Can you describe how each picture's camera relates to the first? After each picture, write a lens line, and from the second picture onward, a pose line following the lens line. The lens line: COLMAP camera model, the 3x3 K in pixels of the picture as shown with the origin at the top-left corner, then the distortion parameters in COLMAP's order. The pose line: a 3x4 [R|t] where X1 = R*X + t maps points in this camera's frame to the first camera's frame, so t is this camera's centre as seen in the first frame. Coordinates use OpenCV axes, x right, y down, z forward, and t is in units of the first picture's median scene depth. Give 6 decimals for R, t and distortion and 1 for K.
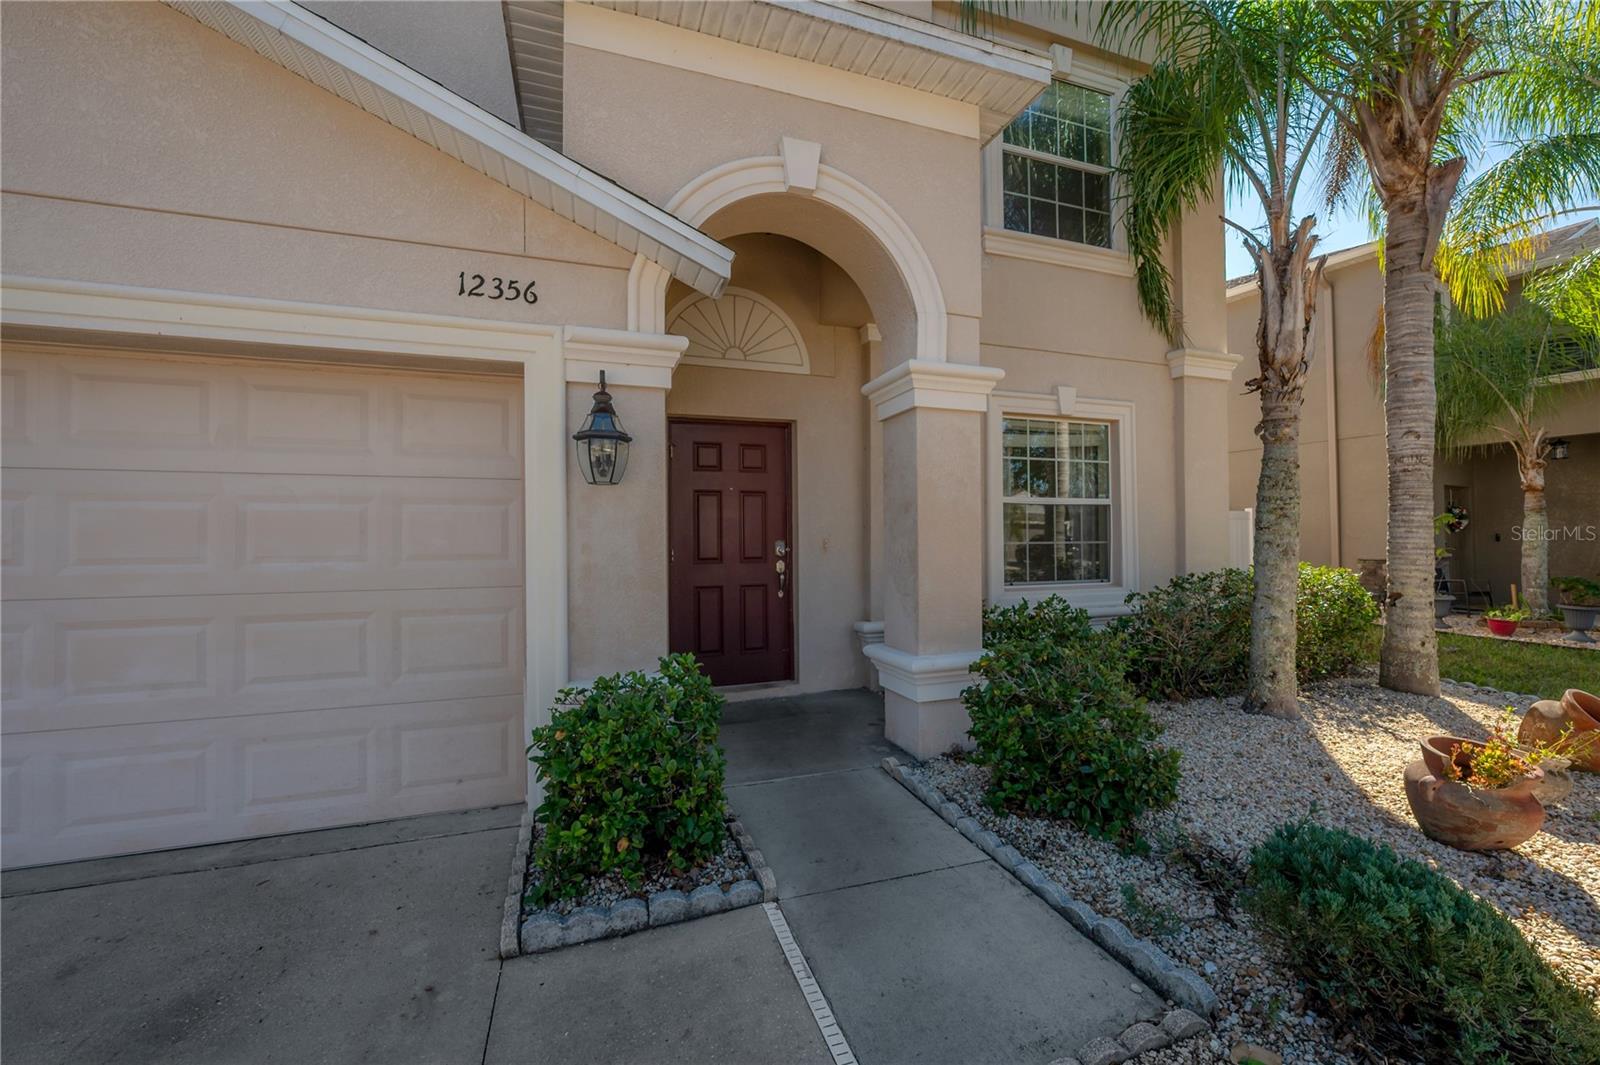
lens RADIAL K [[654.7, 0, 814.6], [0, 654.7, 521.5], [0, 0, 1]] dist [-0.004914, -0.000229]
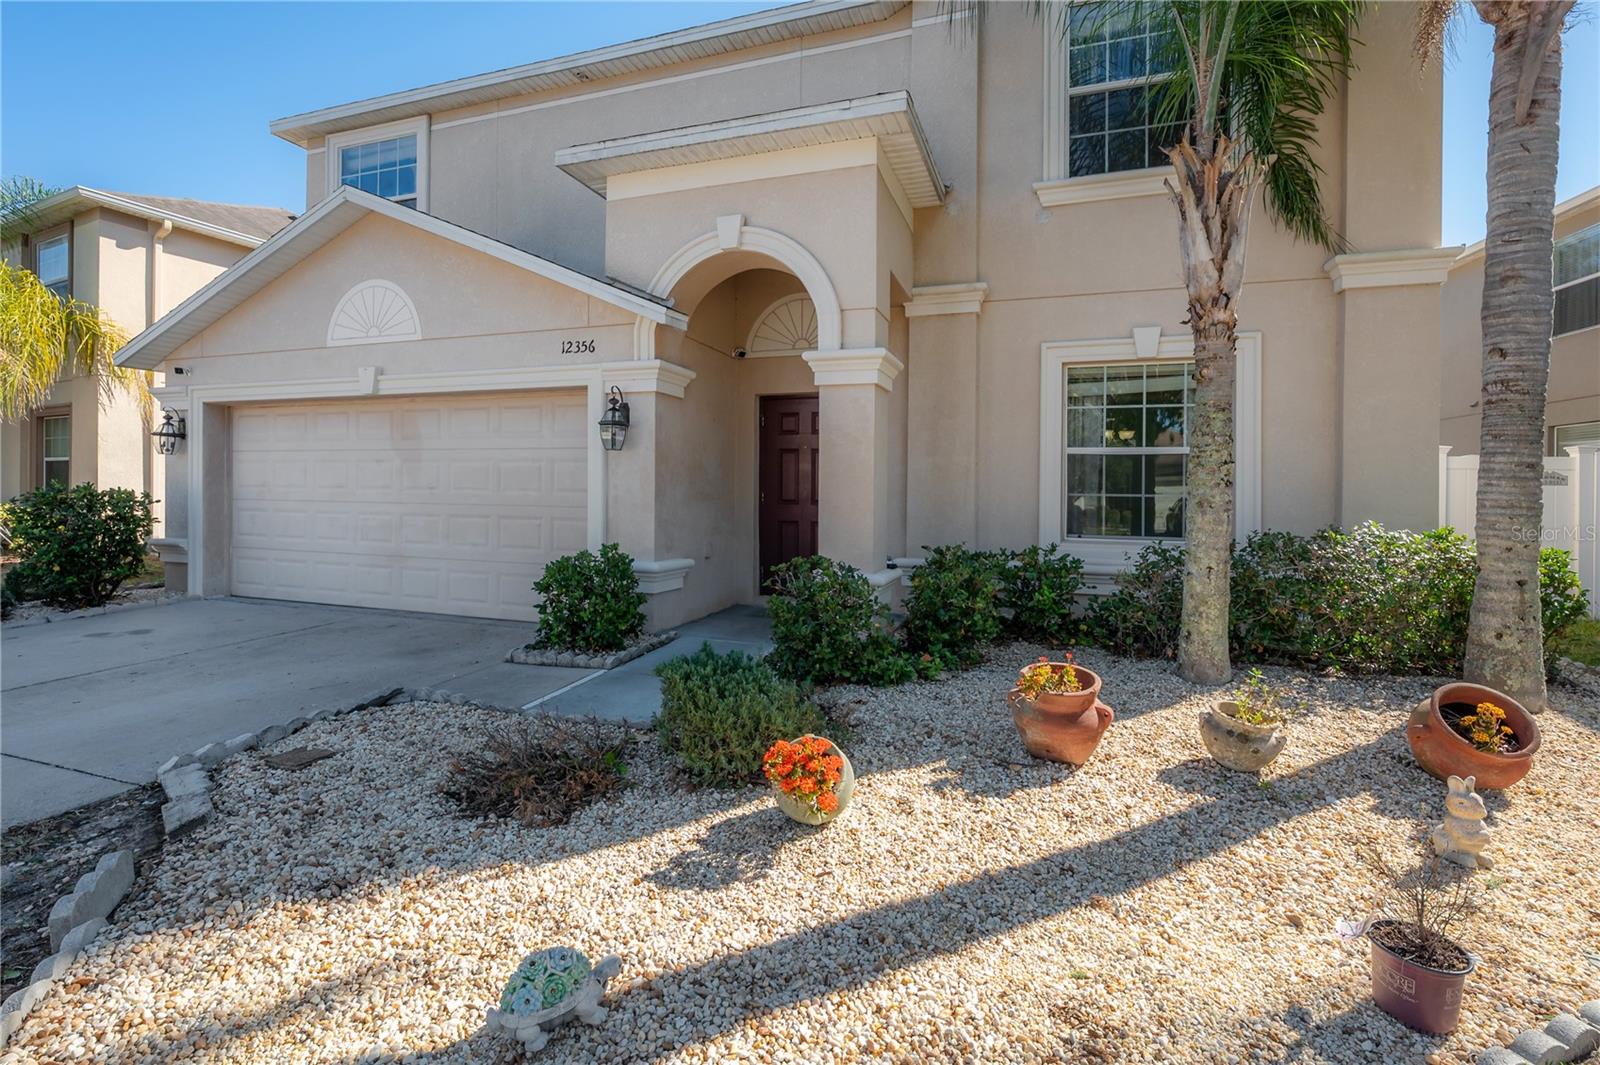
lens RADIAL K [[712.4, 0, 791.2], [0, 712.4, 489.5], [0, 0, 1]] dist [-0.002747, -0.000101]
pose [[0.777905, 0.013059, -0.628247, 0.808887], [-0.003154, 0.999853, 0.016877, 0.010420], [0.628375, -0.011147, 0.777831, -0.132212]]
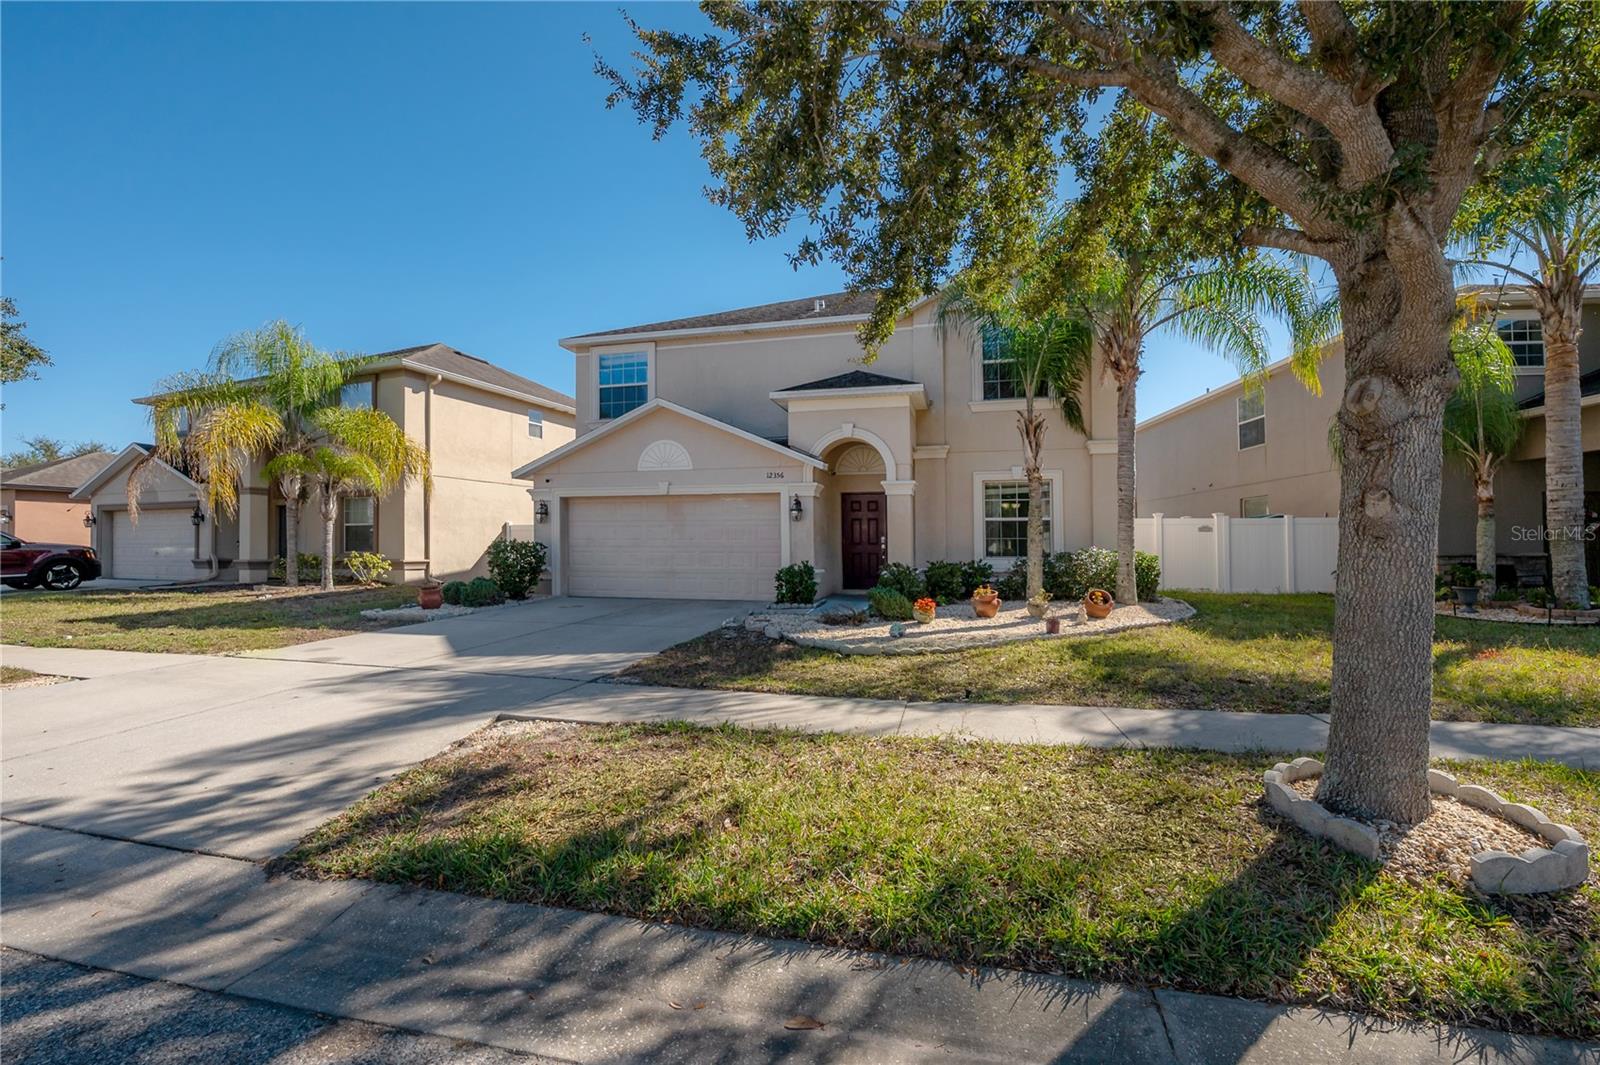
lens RADIAL K [[654.7, 0, 808.5], [0, 654.7, 518.8], [0, 0, 1]] dist [-0.004914, -0.000229]
pose [[0.842539, -0.013796, -0.538459, 1.247725], [0.007002, 0.999868, -0.014661, -0.007383], [0.538590, 0.008582, 0.842524, -1.548943]]
